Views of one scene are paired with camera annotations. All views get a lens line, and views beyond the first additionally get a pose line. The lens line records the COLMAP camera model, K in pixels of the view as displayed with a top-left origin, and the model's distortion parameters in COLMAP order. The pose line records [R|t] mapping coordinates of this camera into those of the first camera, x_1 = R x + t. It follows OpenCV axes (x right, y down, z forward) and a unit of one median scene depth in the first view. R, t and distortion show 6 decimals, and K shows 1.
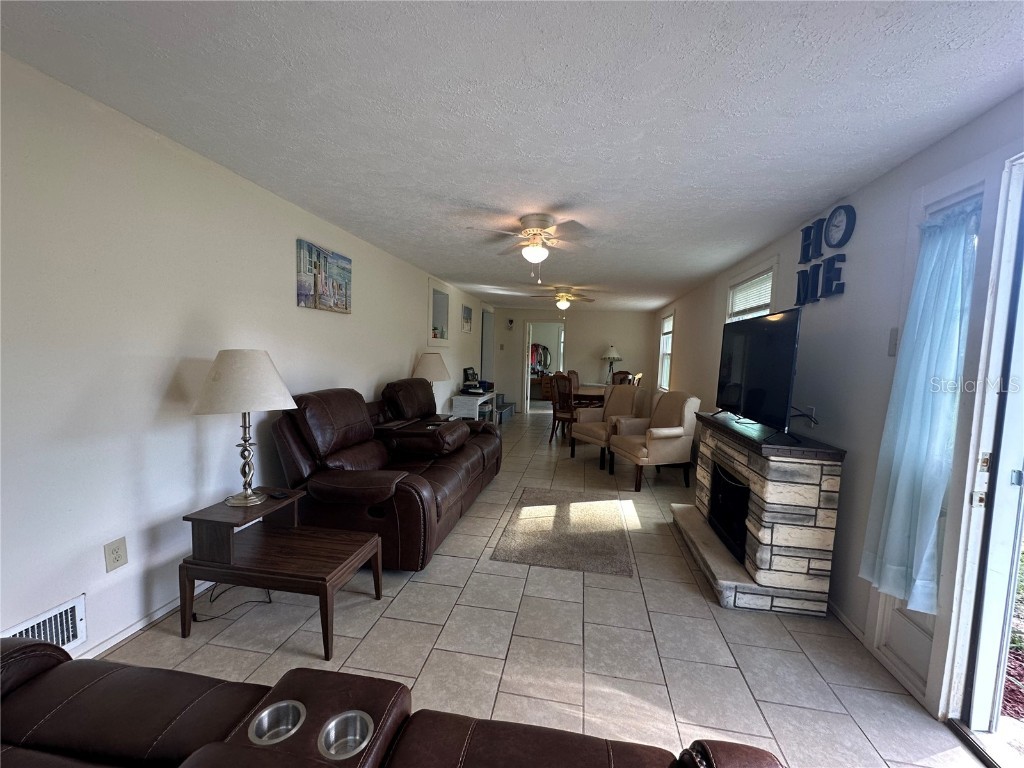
lens RADIAL K [[410.5, 0, 514.3], [0, 410.5, 383.9], [0, 0, 1]] dist [-0.002493, 0.001292]
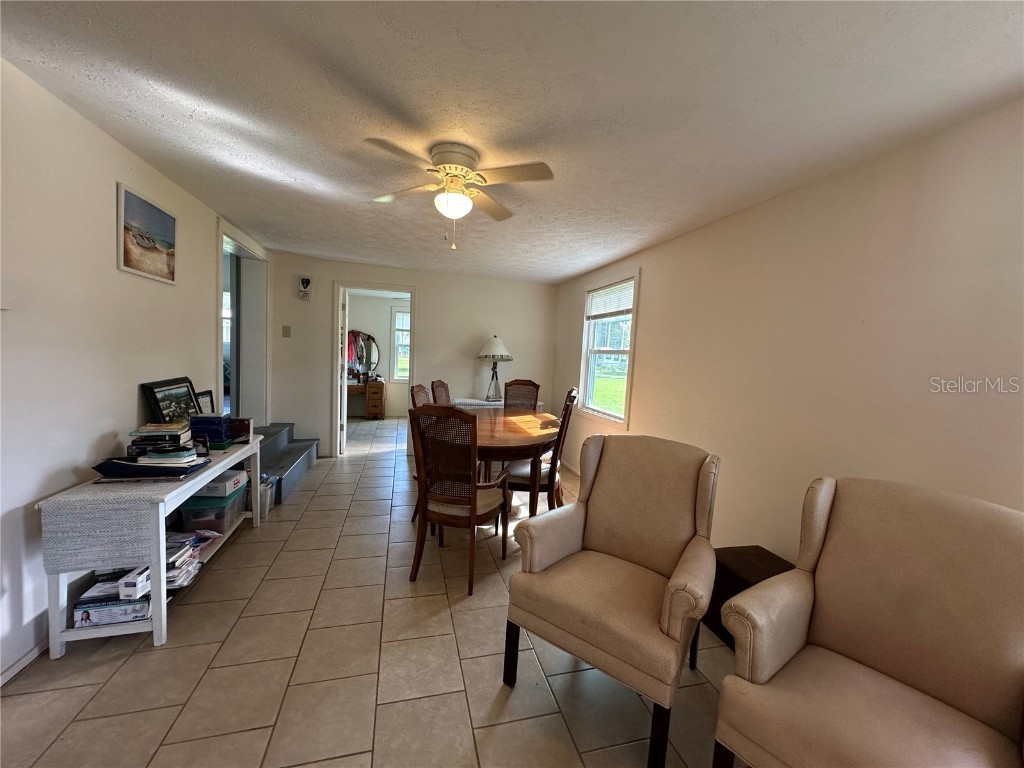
lens RADIAL K [[410.5, 0, 510.5], [0, 410.5, 384.6], [0, 0, 1]] dist [-0.002493, 0.001292]
pose [[0.910935, -0.018362, 0.412142, 0.035738], [0.011578, 0.999753, 0.018951, -0.094691], [-0.412388, -0.012491, 0.910923, 1.308749]]
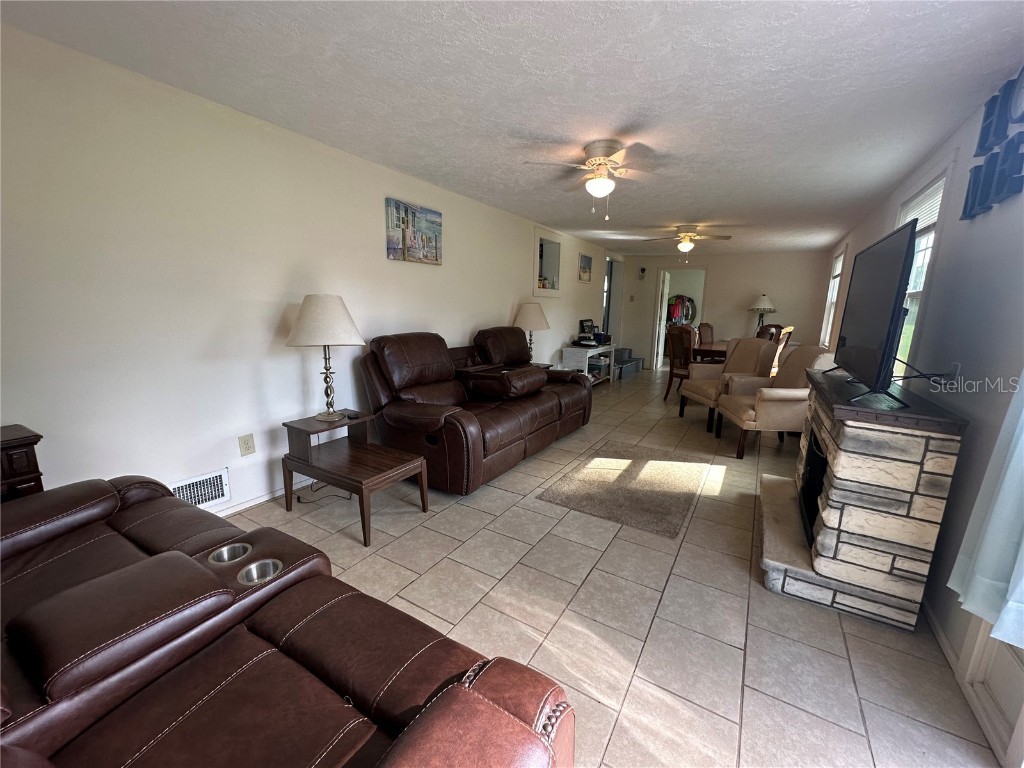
lens RADIAL K [[410.5, 0, 514.7], [0, 410.5, 384.4], [0, 0, 1]] dist [-0.002493, 0.001292]
pose [[0.930031, 0.057672, -0.362926, 0.226218], [-0.019068, 0.993851, 0.109070, 0.025332], [0.366985, -0.094518, 0.925412, 0.037748]]
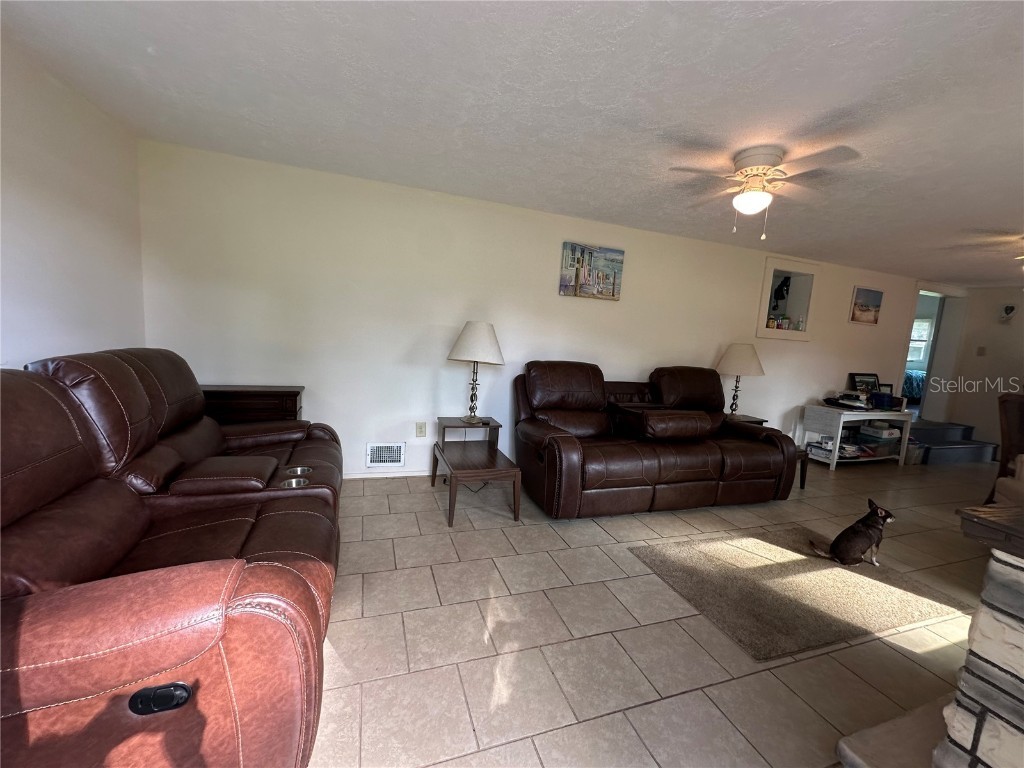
lens RADIAL K [[410.5, 0, 514.5], [0, 410.5, 385.6], [0, 0, 1]] dist [-0.002493, 0.001292]
pose [[0.488012, 0.108949, -0.866011, 0.523165], [-0.119314, 0.991192, 0.057462, 0.032999], [0.864644, 0.075285, 0.496713, 0.253194]]
